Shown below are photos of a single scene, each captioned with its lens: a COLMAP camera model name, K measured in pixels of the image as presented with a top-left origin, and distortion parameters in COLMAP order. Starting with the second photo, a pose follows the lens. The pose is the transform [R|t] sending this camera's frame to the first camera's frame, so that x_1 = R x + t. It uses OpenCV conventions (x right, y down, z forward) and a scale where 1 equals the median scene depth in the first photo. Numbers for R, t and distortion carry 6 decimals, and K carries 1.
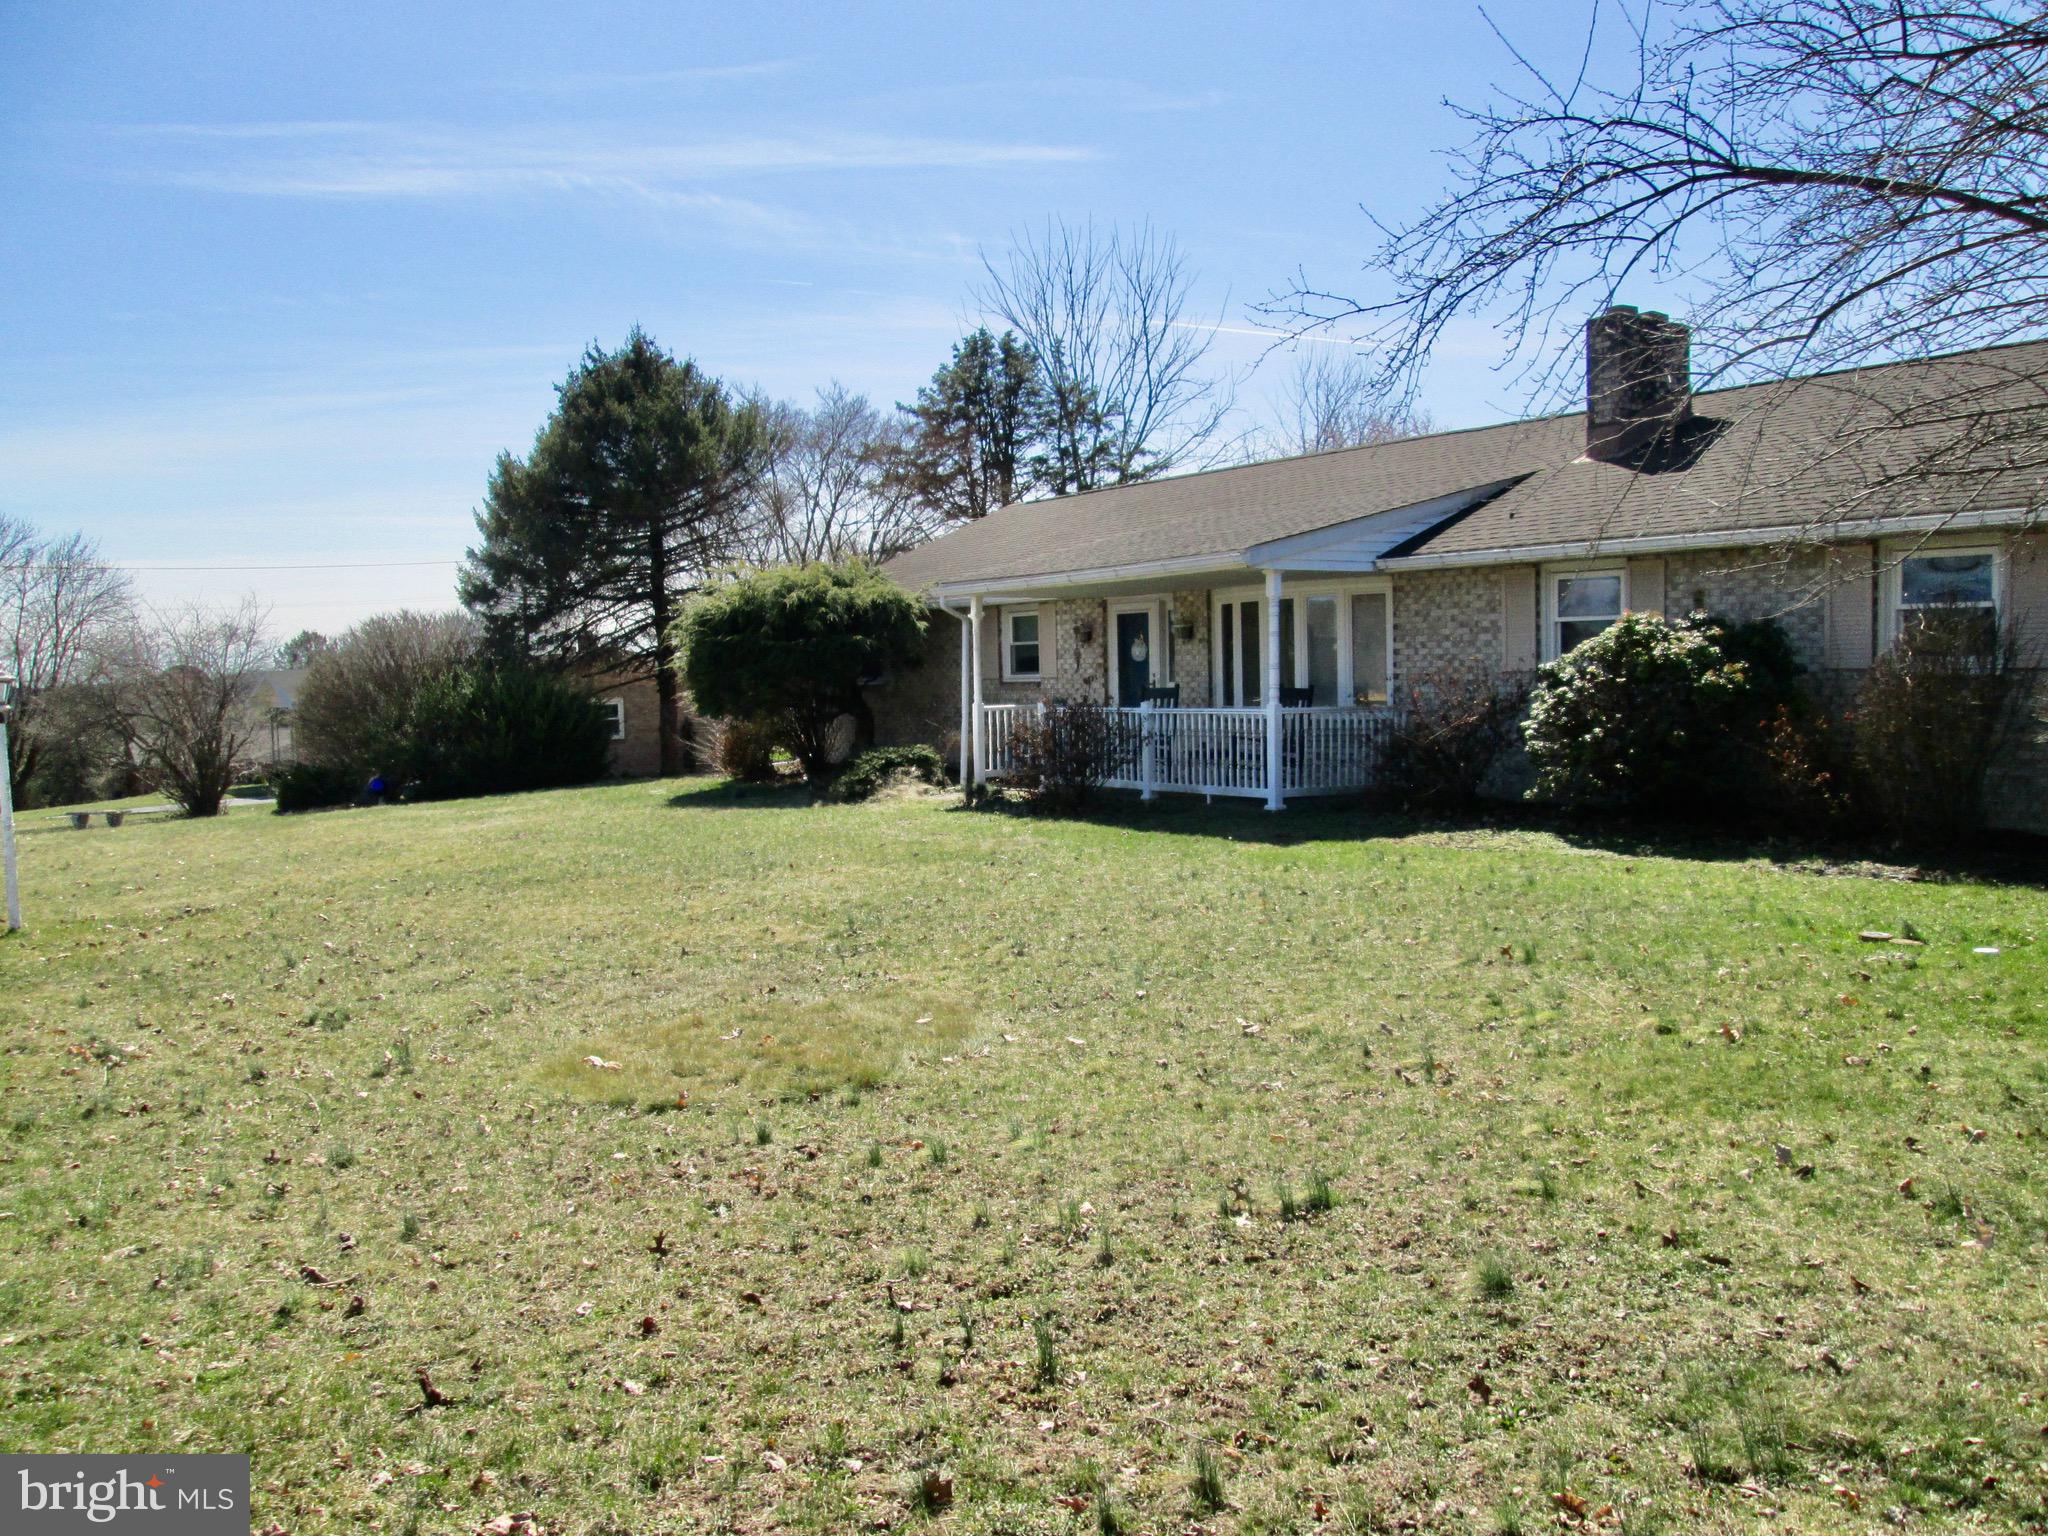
lens RADIAL K [[1689.9, 0, 1025.0], [0, 1689.9, 772.5], [0, 0, 1]] dist [-0.014234, -0.010009]
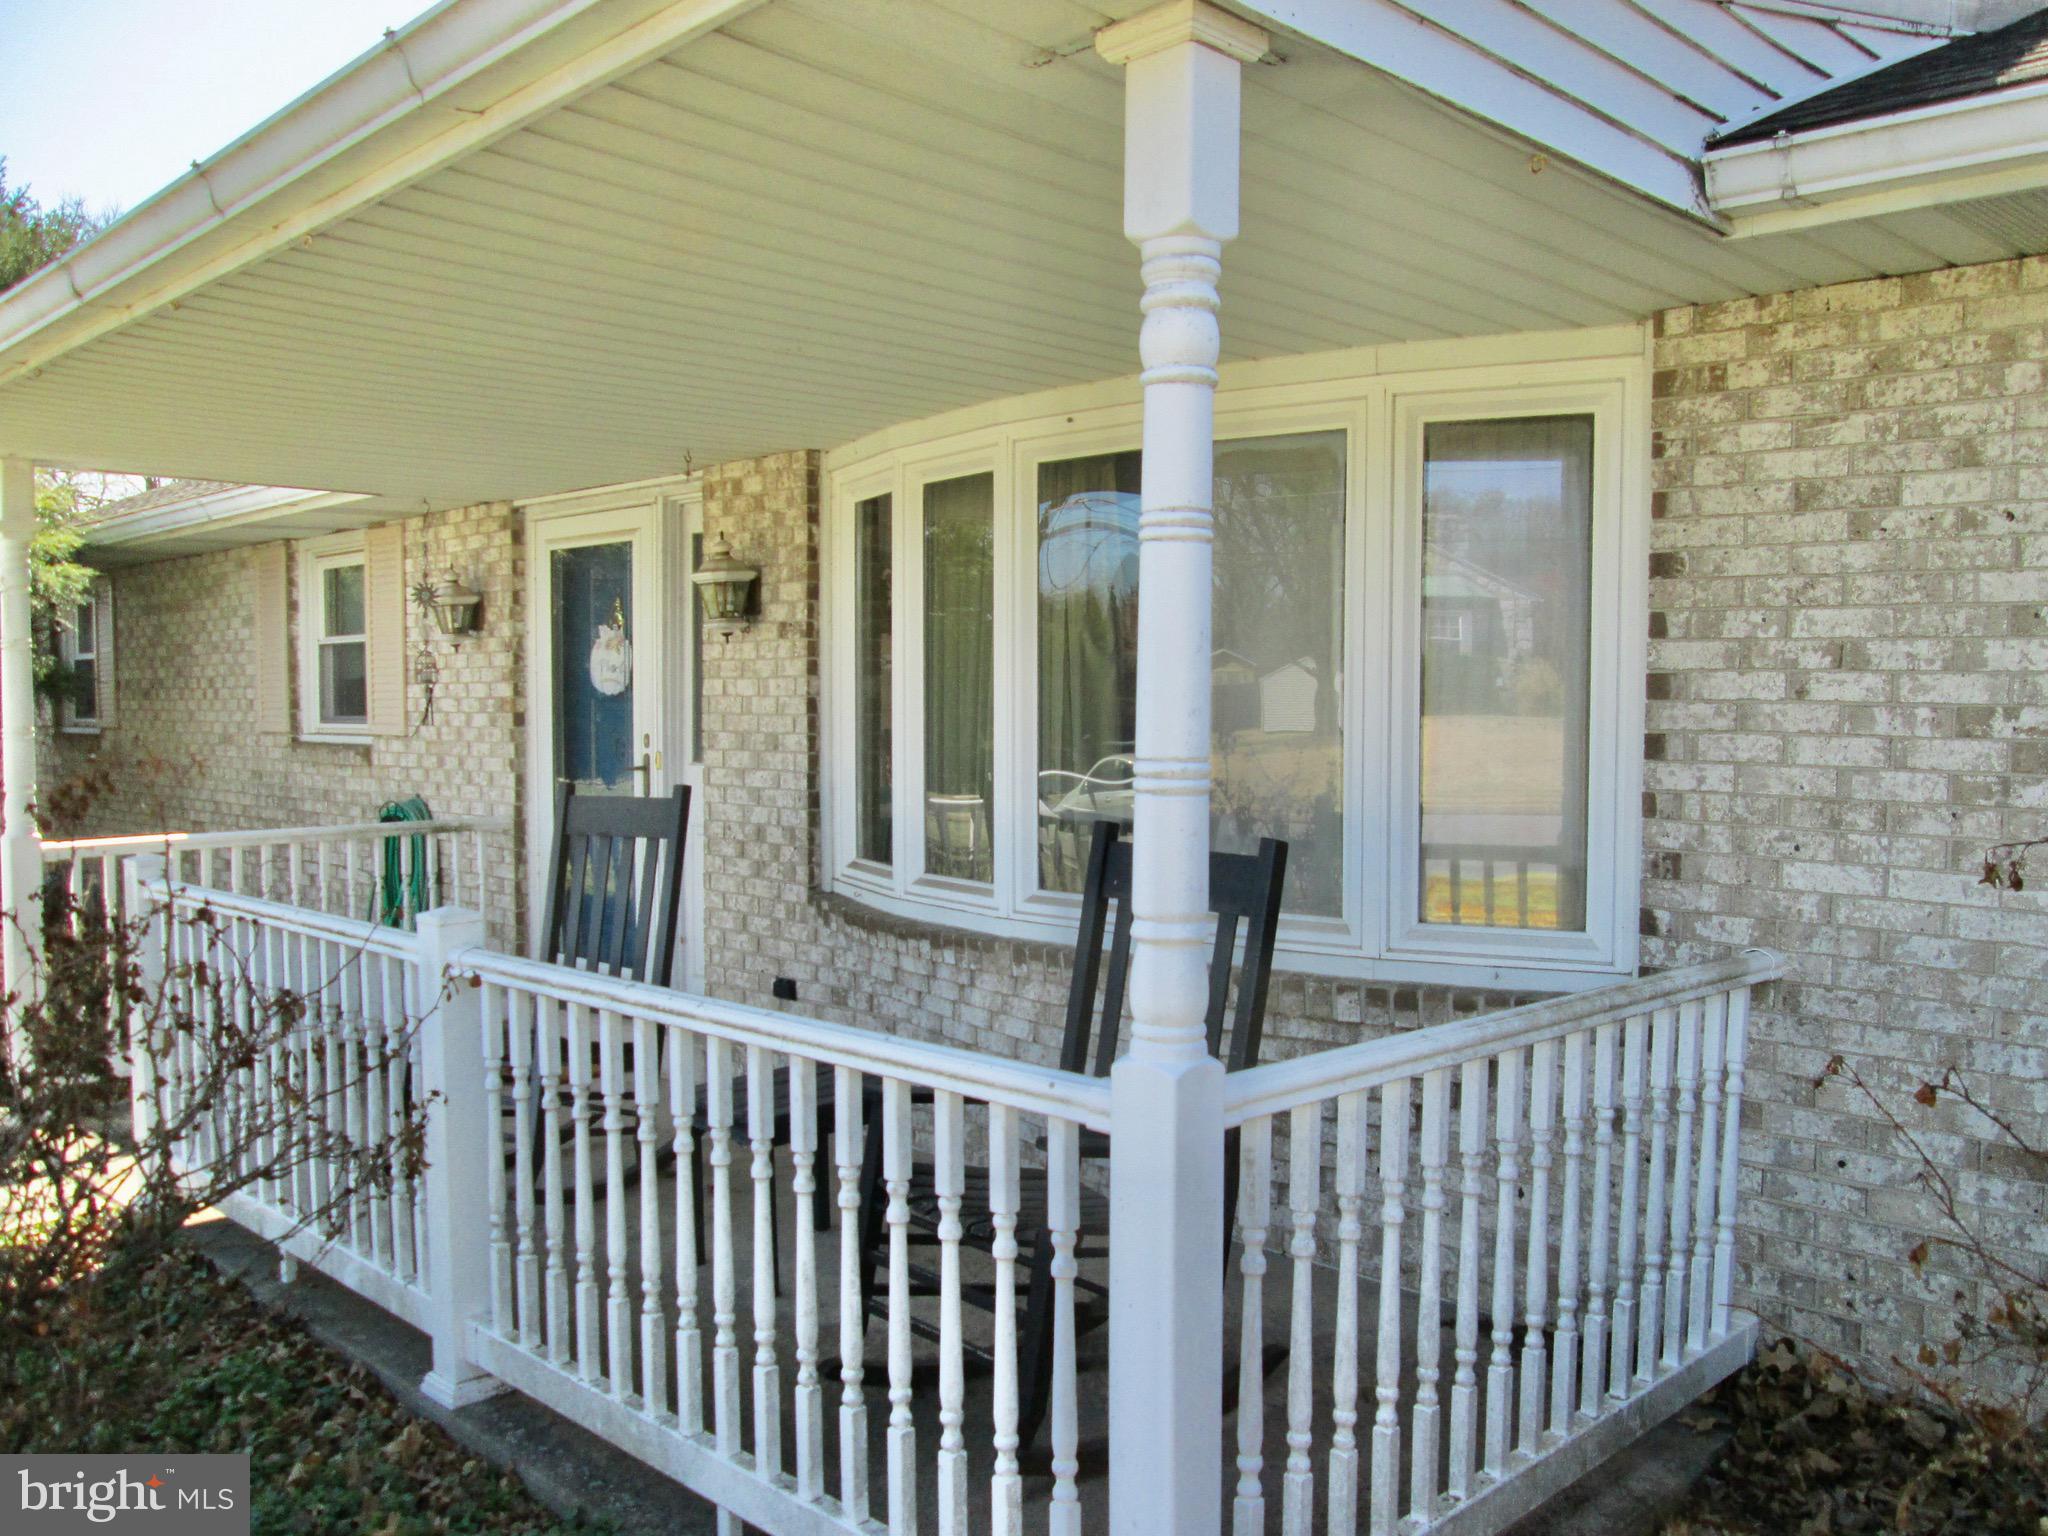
lens RADIAL K [[1689.5, 0, 1025.5], [0, 1689.5, 777.8], [0, 0, 1]] dist [-0.080665, 0.064015]
pose [[0.981201, 0.008328, 0.192807, 0.089490], [-0.006682, 0.999935, -0.009185, -0.050461], [-0.192871, 0.007724, 0.981194, 0.712625]]
